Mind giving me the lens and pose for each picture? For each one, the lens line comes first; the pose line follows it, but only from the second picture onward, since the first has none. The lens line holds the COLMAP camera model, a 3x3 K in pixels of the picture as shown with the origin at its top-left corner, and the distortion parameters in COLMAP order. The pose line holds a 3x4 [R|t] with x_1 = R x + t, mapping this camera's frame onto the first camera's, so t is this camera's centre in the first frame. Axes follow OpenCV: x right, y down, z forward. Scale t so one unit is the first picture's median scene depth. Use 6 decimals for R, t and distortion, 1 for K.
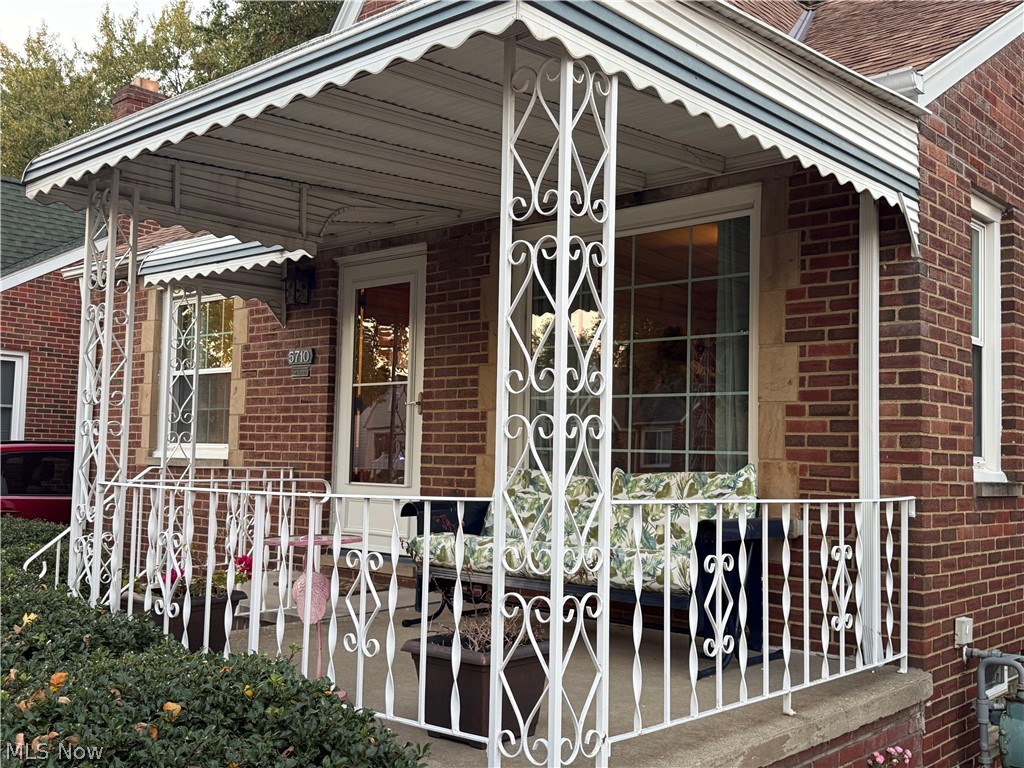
lens RADIAL K [[1051.9, 0, 503.1], [0, 1051.9, 404.7], [0, 0, 1]] dist [0.116719, 0.000000]
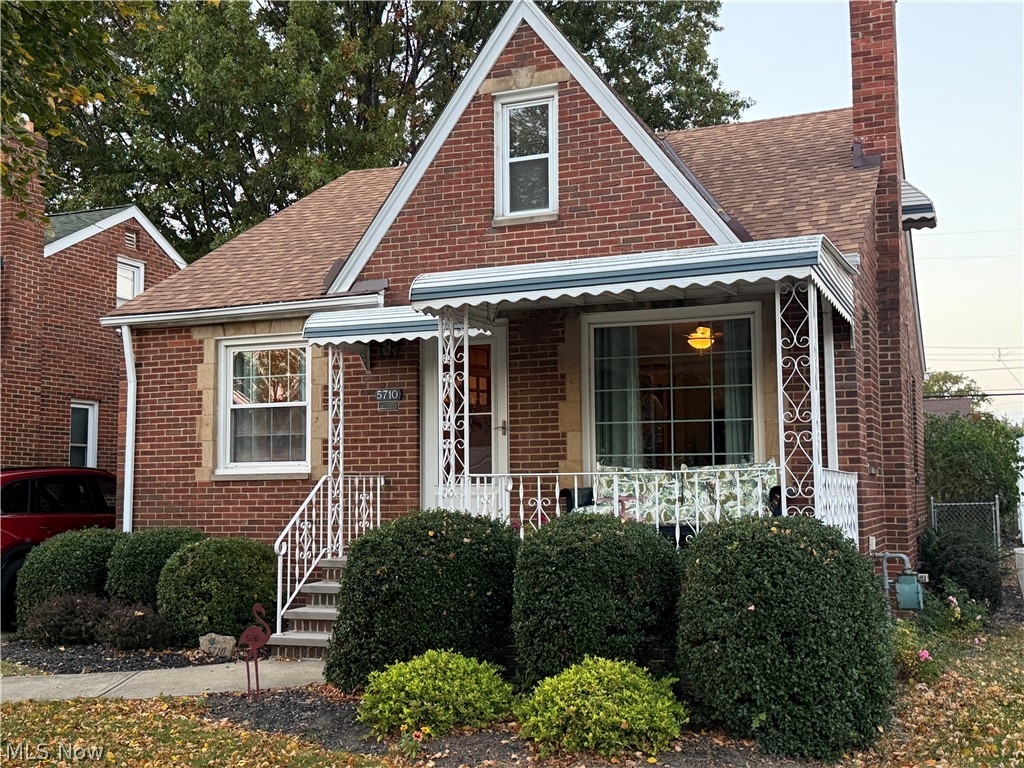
lens RADIAL K [[1156.4, 0, 517.7], [0, 1156.4, 403.2], [0, 0, 1]] dist [0.152614, 0.000000]
pose [[0.940155, -0.005887, 0.340697, -0.649731], [0.012770, 0.999757, -0.017962, -0.006242], [-0.340508, 0.021238, 0.940002, -0.557010]]
